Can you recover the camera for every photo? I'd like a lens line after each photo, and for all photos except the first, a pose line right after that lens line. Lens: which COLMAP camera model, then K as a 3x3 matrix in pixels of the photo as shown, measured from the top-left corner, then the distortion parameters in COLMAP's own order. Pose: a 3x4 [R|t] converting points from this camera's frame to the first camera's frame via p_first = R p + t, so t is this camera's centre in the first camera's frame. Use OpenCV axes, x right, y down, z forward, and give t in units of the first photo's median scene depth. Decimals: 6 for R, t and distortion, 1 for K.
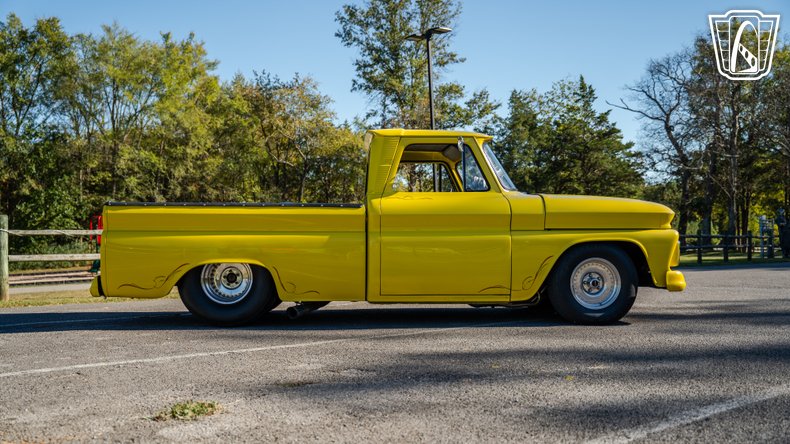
lens RADIAL K [[749.0, 0, 393.2], [0, 749.0, 219.5], [0, 0, 1]] dist [-0.083861, 0.208614]
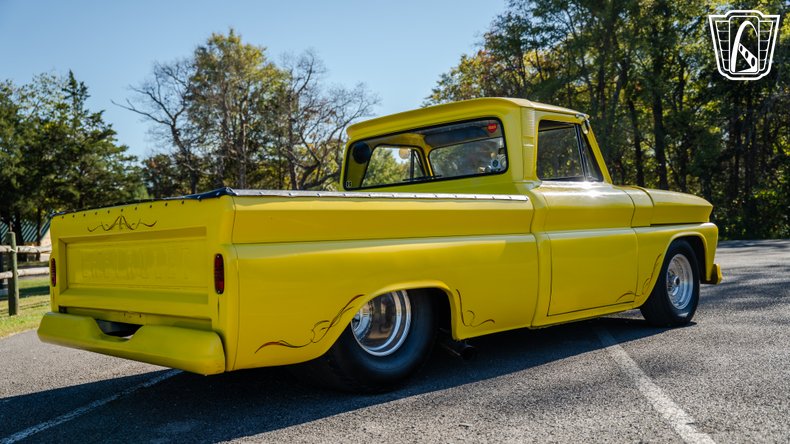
lens RADIAL K [[758.3, 0, 396.1], [0, 758.3, 220.1], [0, 0, 1]] dist [-0.085045, 0.216078]
pose [[0.763724, -0.018102, 0.645289, -0.047151], [0.023193, 0.999731, 0.000595, 0.000015], [-0.645126, 0.014512, 0.763938, 0.039118]]
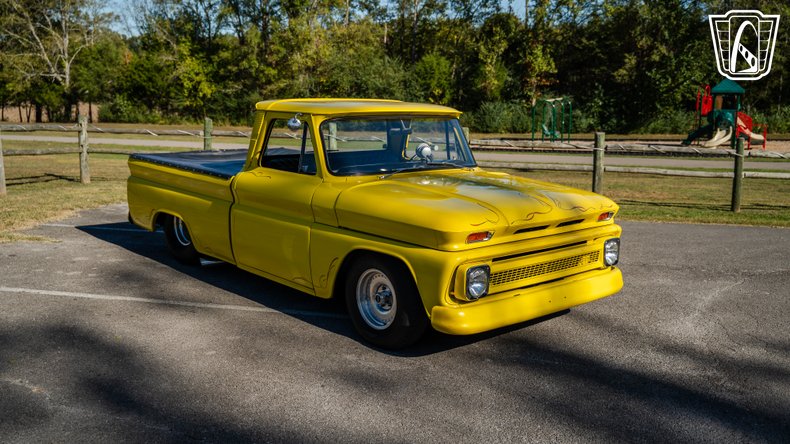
lens RADIAL K [[749.0, 0, 393.2], [0, 749.0, 219.5], [0, 0, 1]] dist [-0.083861, 0.208614]
pose [[0.640964, 0.152085, -0.752353, 0.069699], [-0.006097, 0.981152, 0.193142, -0.012723], [0.767547, -0.119210, 0.629810, 0.038195]]
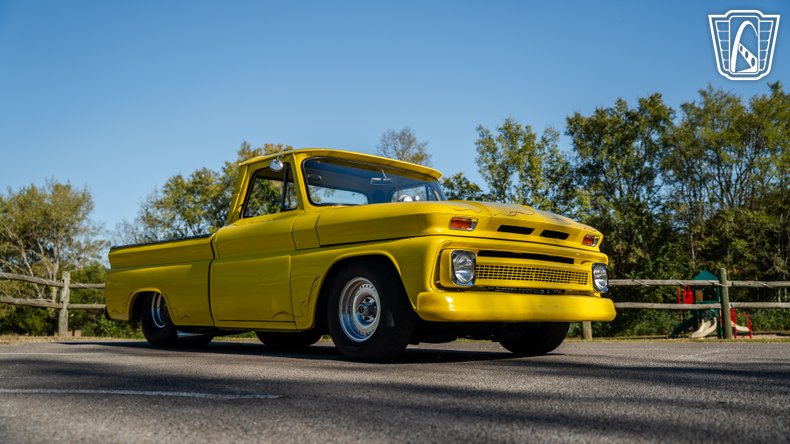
lens RADIAL K [[749.0, 0, 393.2], [0, 749.0, 219.5], [0, 0, 1]] dist [-0.083861, 0.208614]
pose [[0.655844, -0.091883, -0.749283, 0.069936], [0.021324, 0.994424, -0.103280, 0.005652], [0.754595, 0.051758, 0.654147, 0.038310]]
